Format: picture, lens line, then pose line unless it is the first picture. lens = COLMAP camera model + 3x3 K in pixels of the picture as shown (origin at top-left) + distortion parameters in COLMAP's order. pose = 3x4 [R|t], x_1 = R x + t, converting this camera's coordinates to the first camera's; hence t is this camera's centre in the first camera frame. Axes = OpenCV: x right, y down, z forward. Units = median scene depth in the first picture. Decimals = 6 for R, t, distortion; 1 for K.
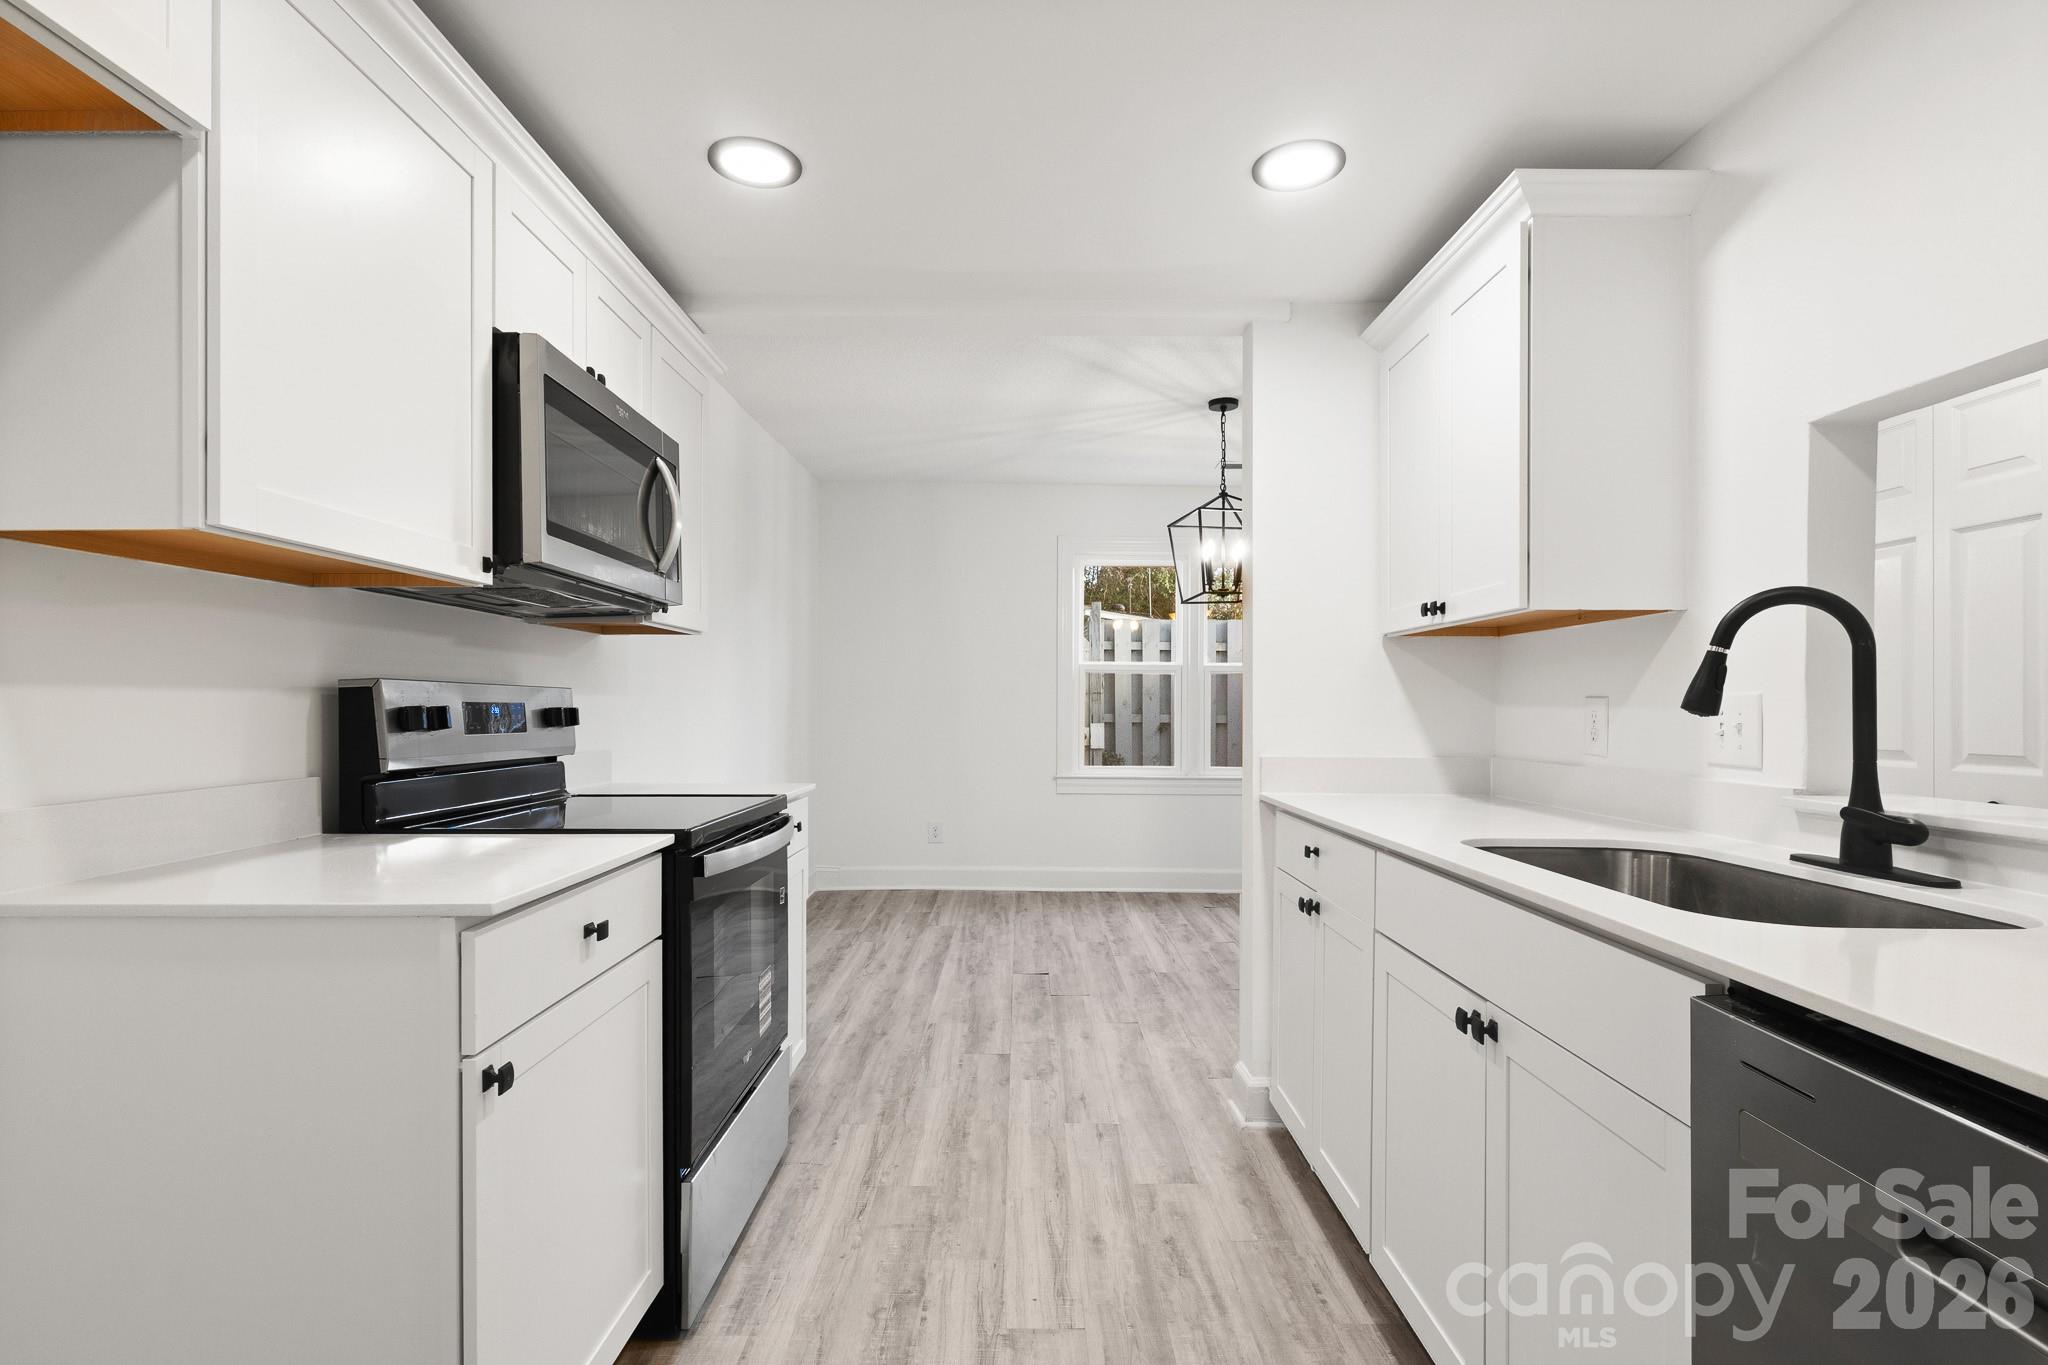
lens RADIAL K [[1000.9, 0, 1019.9], [0, 1000.9, 707.4], [0, 0, 1]] dist [-0.004304, -0.000819]
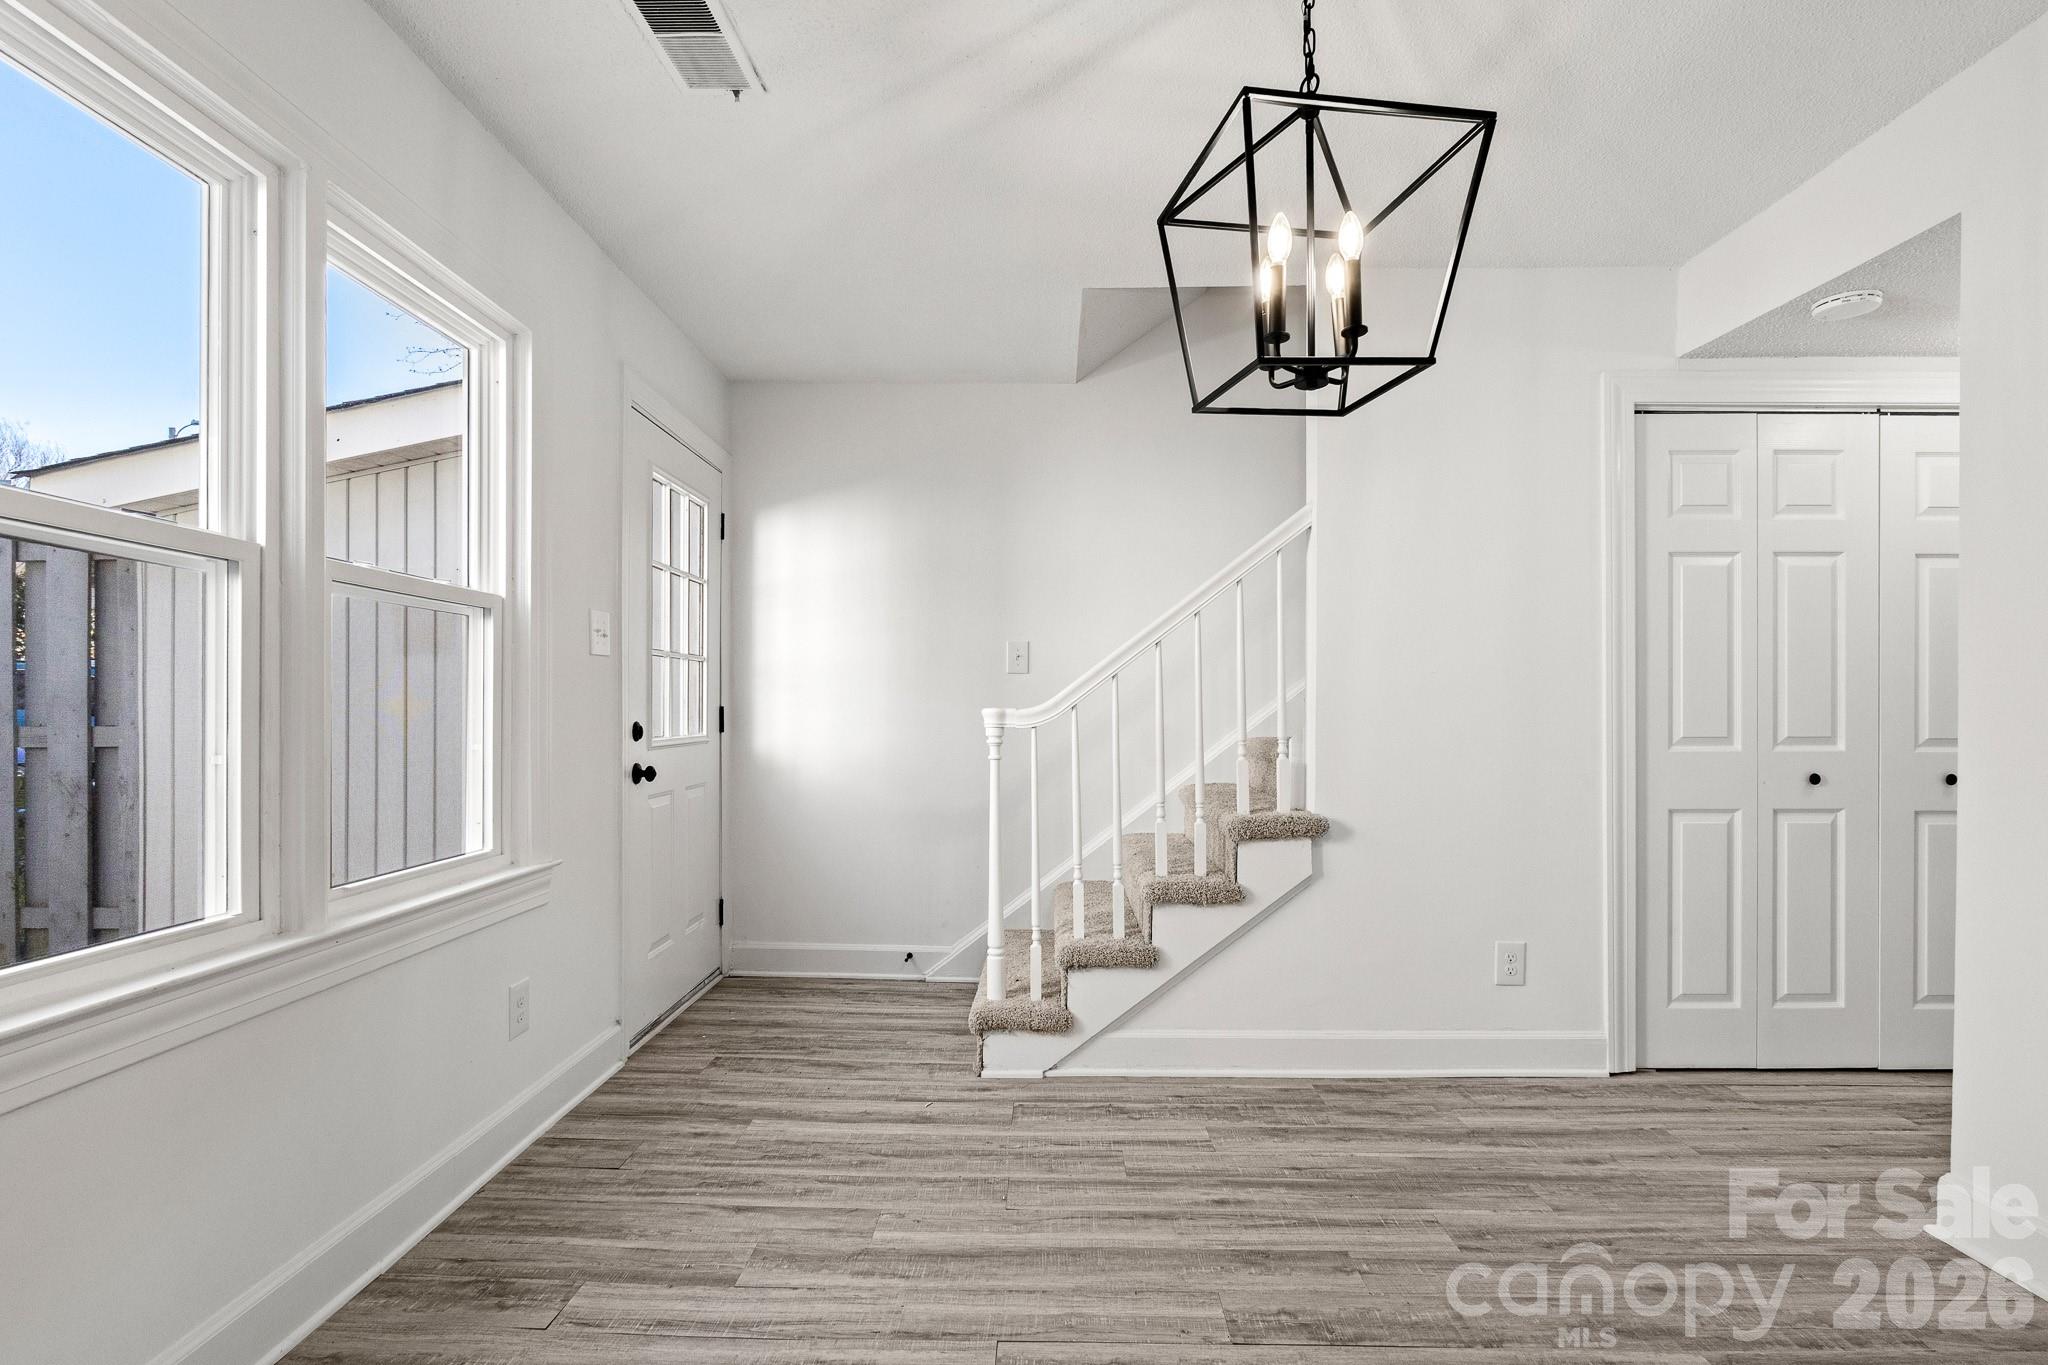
lens RADIAL K [[982.5, 0, 1030.3], [0, 982.5, 708.2], [0, 0, 1]] dist [-0.010274, 0.001275]
pose [[0.017132, -0.003909, 0.999846, -0.238088], [0.000150, 0.999992, 0.003907, 0.006184], [-0.999853, 0.000083, 0.017133, 1.676958]]
